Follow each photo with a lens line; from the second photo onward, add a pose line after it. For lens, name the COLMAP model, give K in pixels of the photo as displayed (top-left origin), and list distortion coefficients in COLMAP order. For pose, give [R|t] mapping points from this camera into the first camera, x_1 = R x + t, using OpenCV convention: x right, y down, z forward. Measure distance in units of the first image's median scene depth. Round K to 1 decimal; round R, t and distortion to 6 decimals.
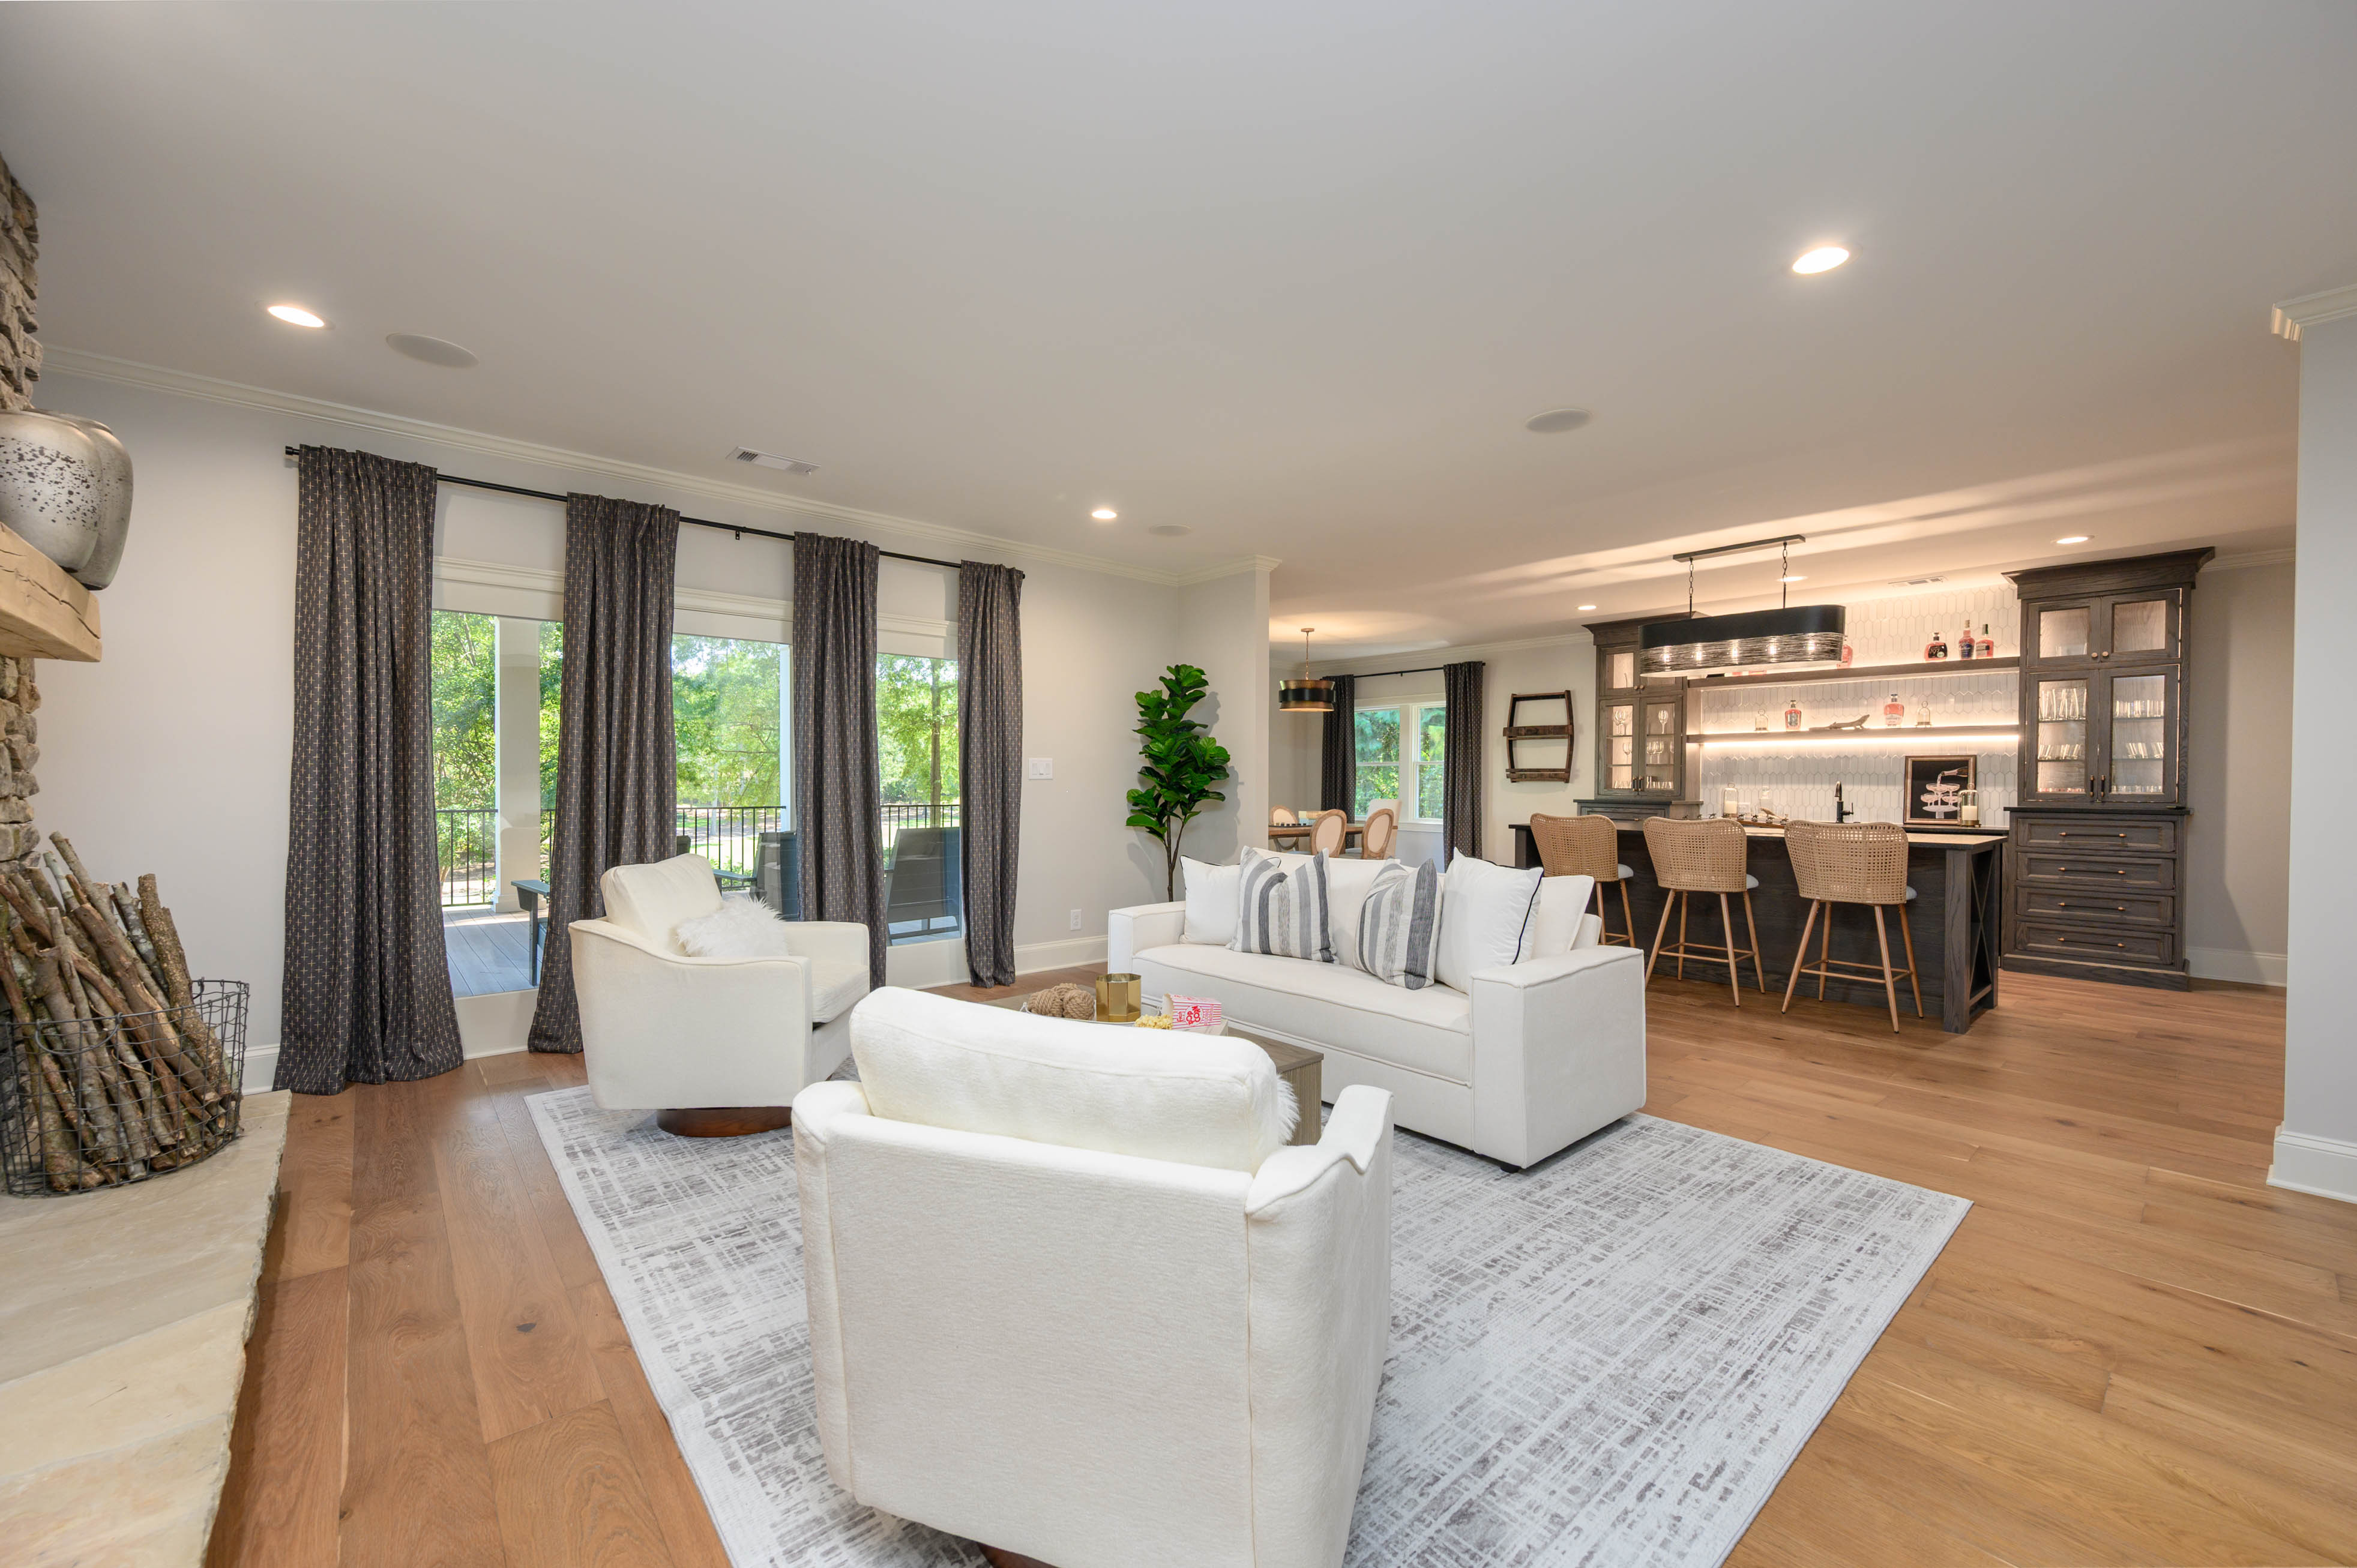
lens RADIAL K [[922.6, 0, 1175.5], [0, 922.6, 789.1], [0, 0, 1]] dist [-0.000521, -0.000122]
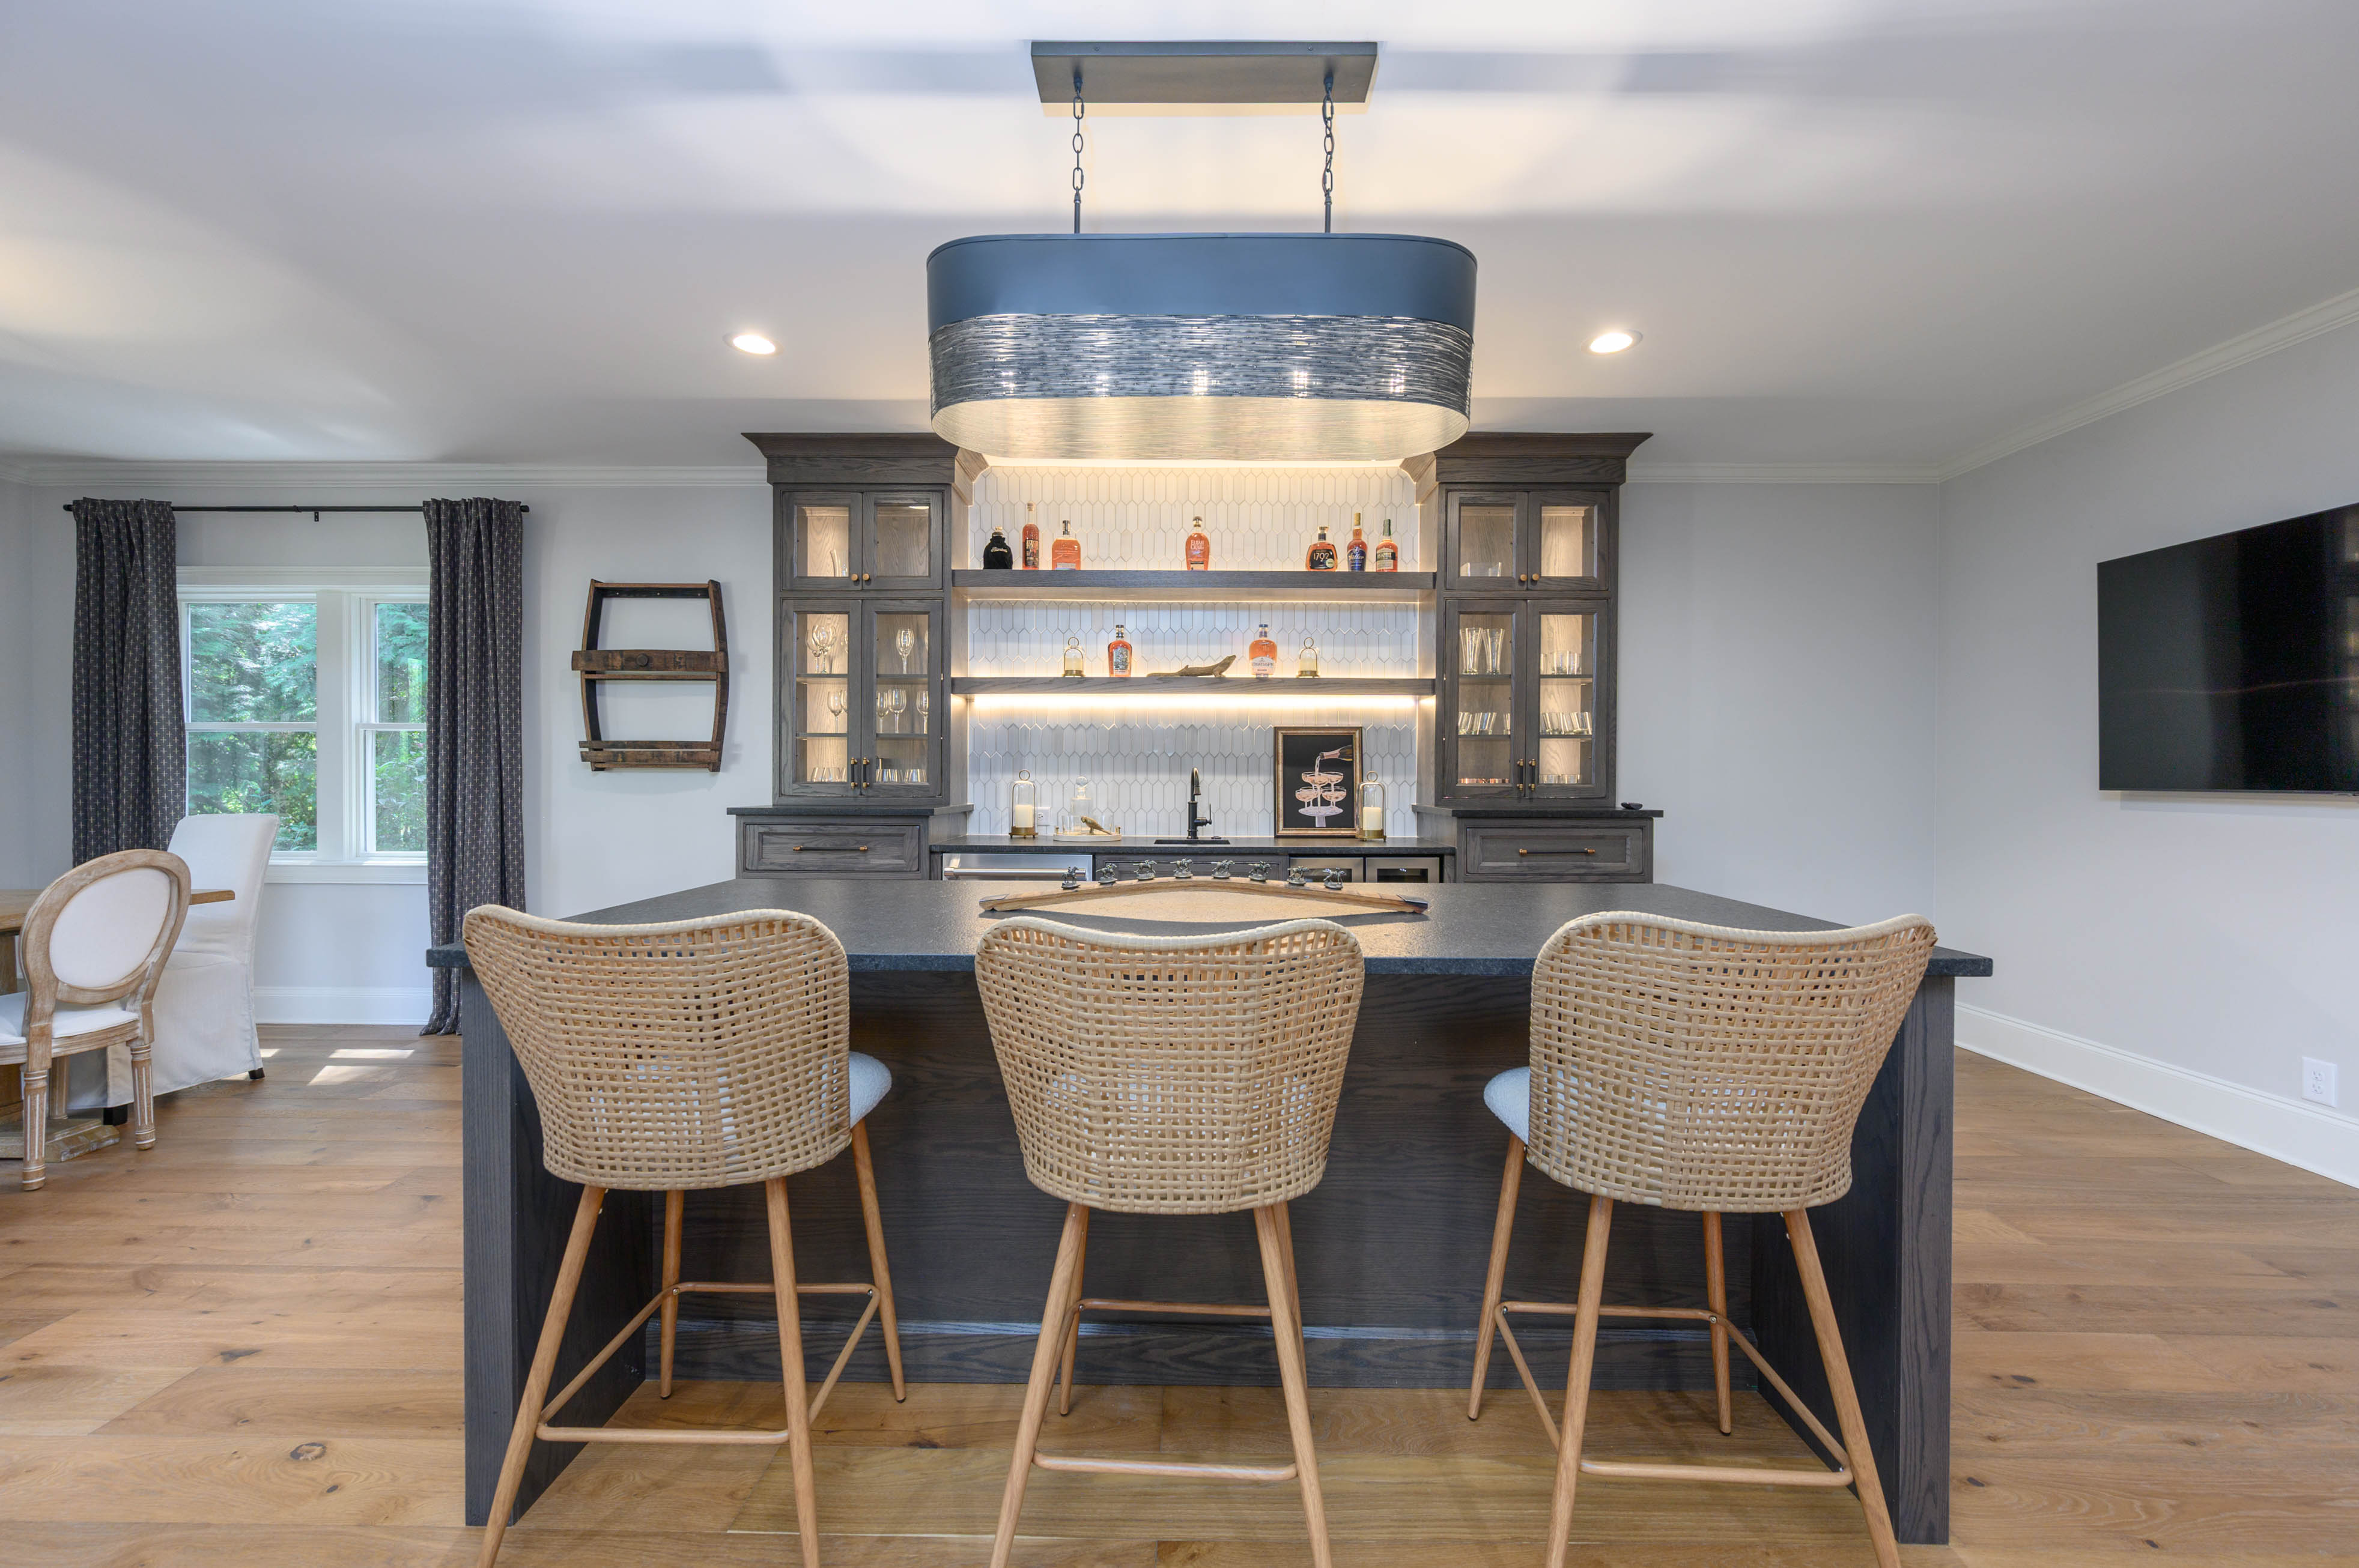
lens RADIAL K [[923.4, 0, 1176.5], [0, 923.4, 789.1], [0, 0, 1]] dist [-0.000521, -0.000122]
pose [[0.662680, -0.014144, 0.748770, 0.256551], [0.006848, 0.999894, 0.012827, -0.002444], [-0.748872, -0.003373, 0.662706, 0.575551]]
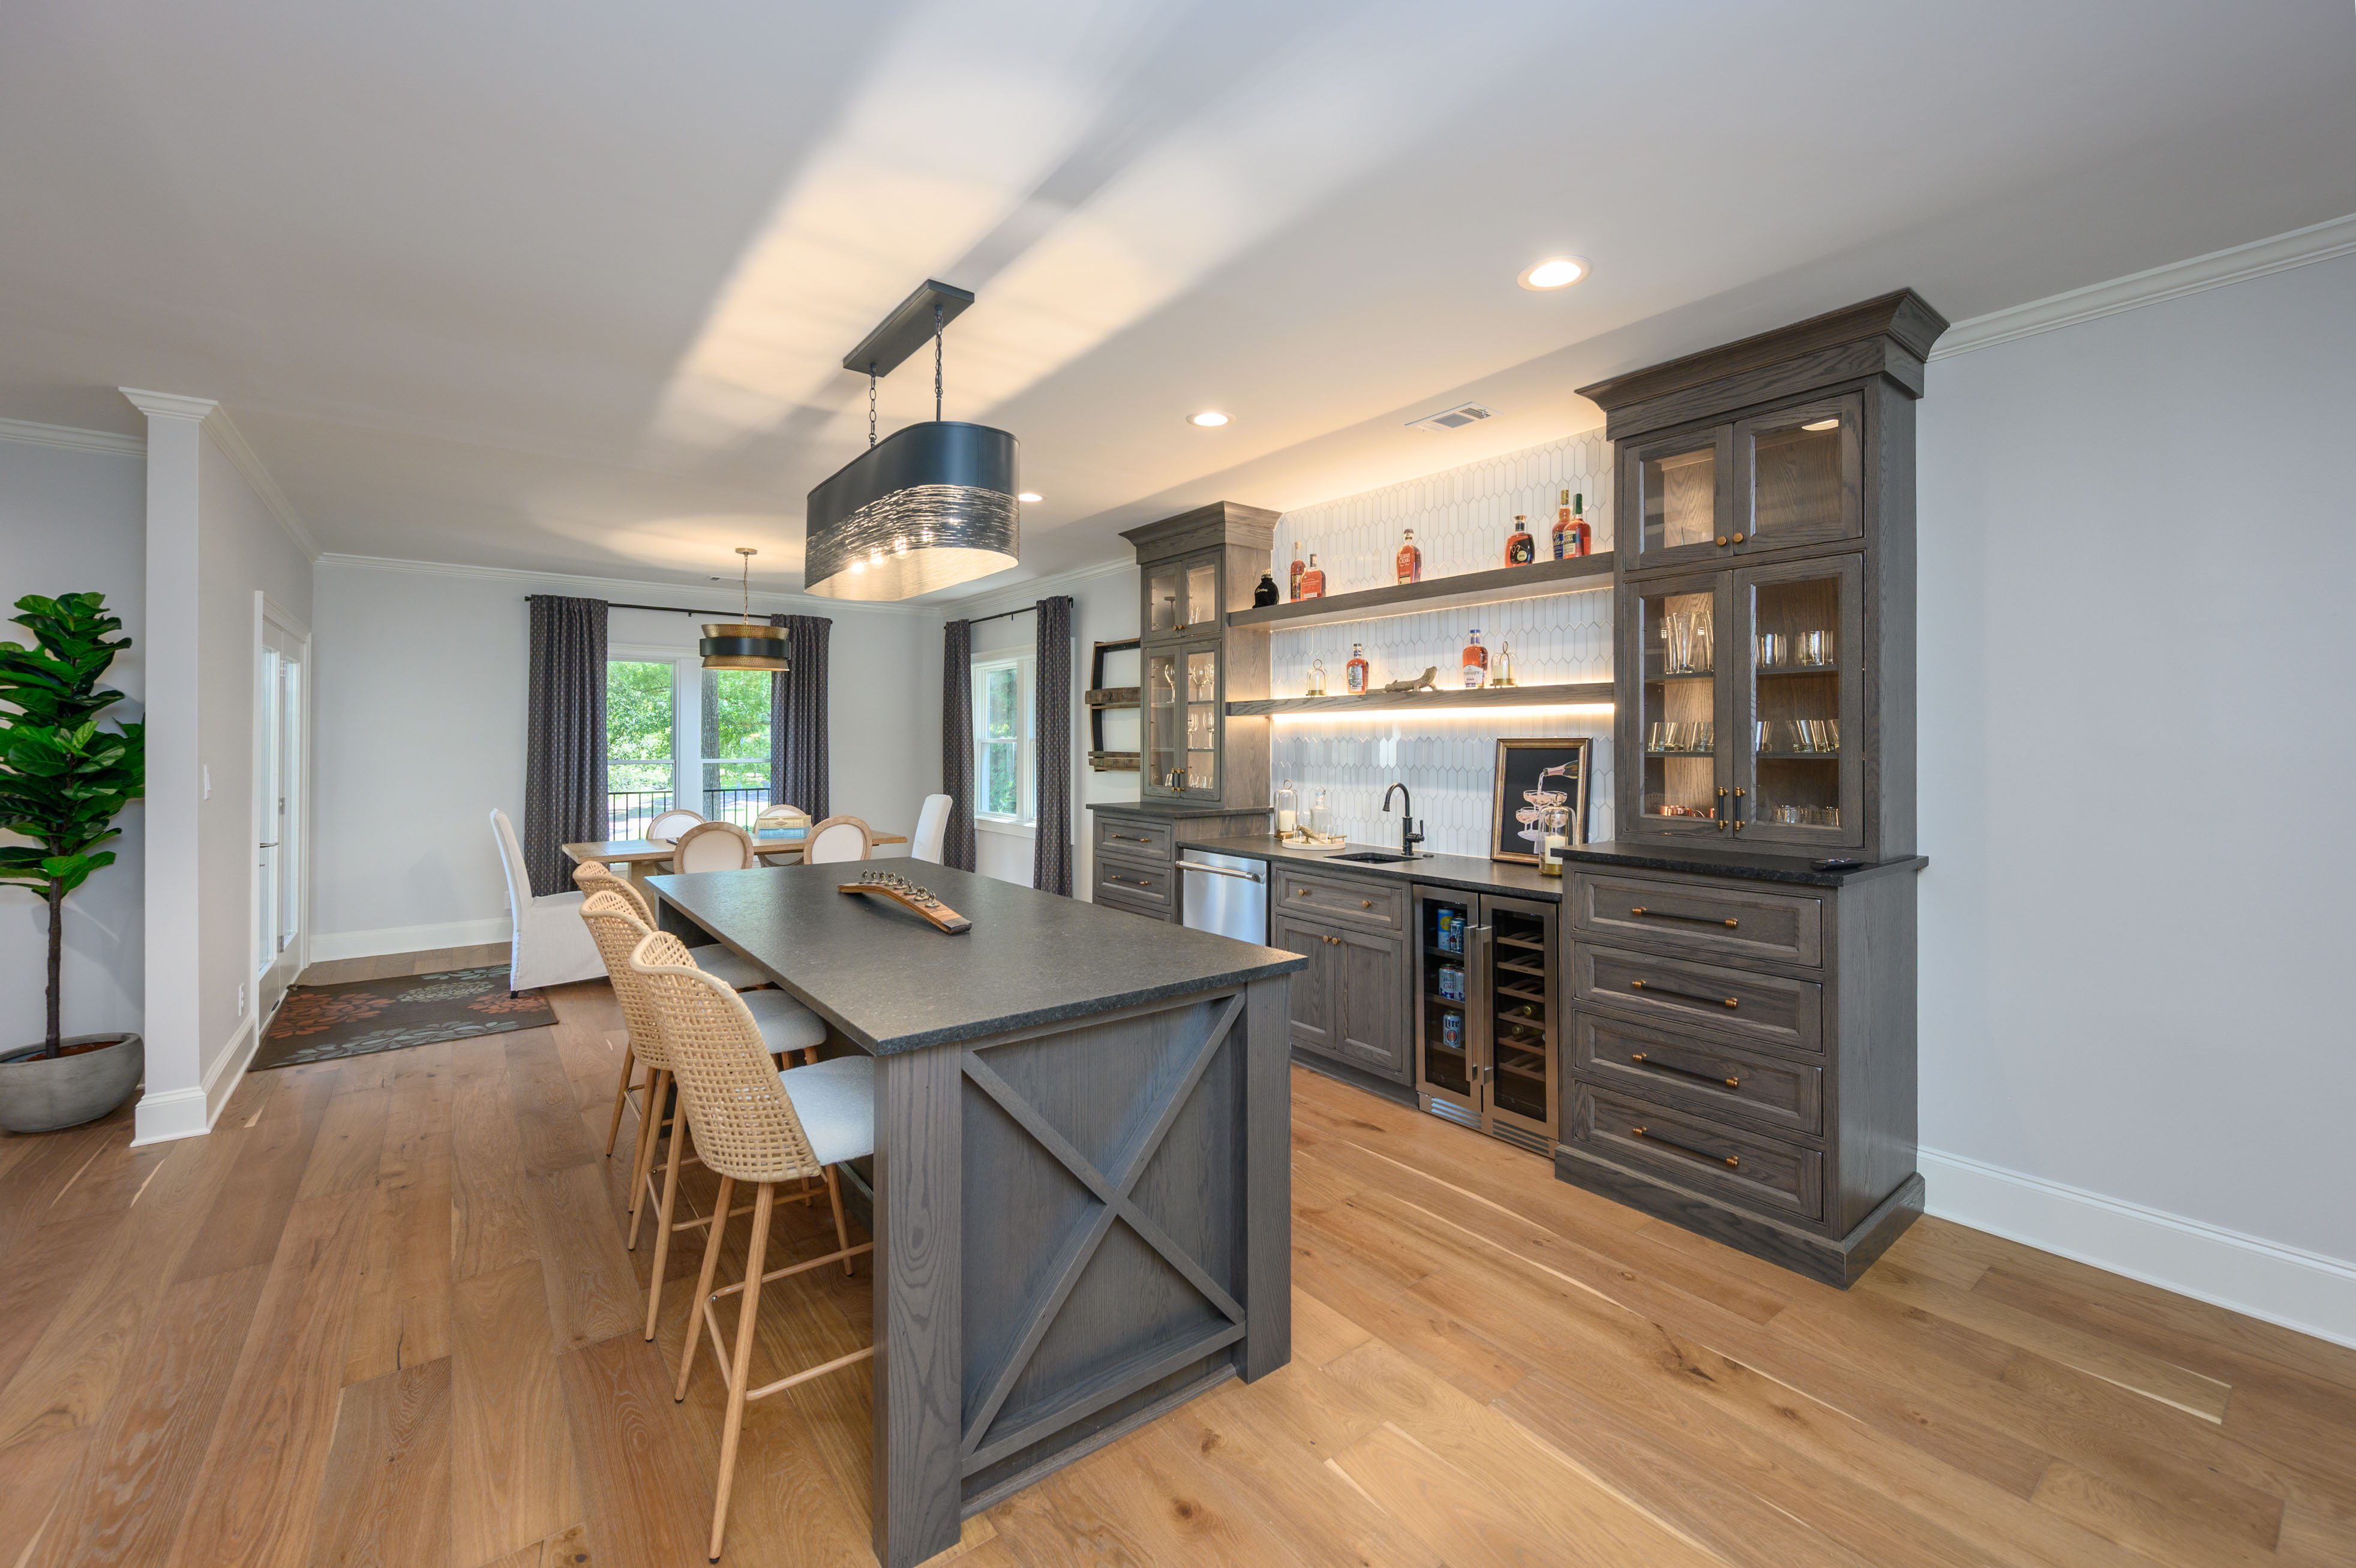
lens RADIAL K [[941.1, 0, 1183.0], [0, 941.1, 744.0], [0, 0, 1]] dist [0.000350, -0.000016]
pose [[0.998590, -0.008182, -0.052460, 0.567053], [0.007873, 0.999950, -0.006098, -0.027990], [0.052507, 0.005677, 0.998604, 0.375902]]
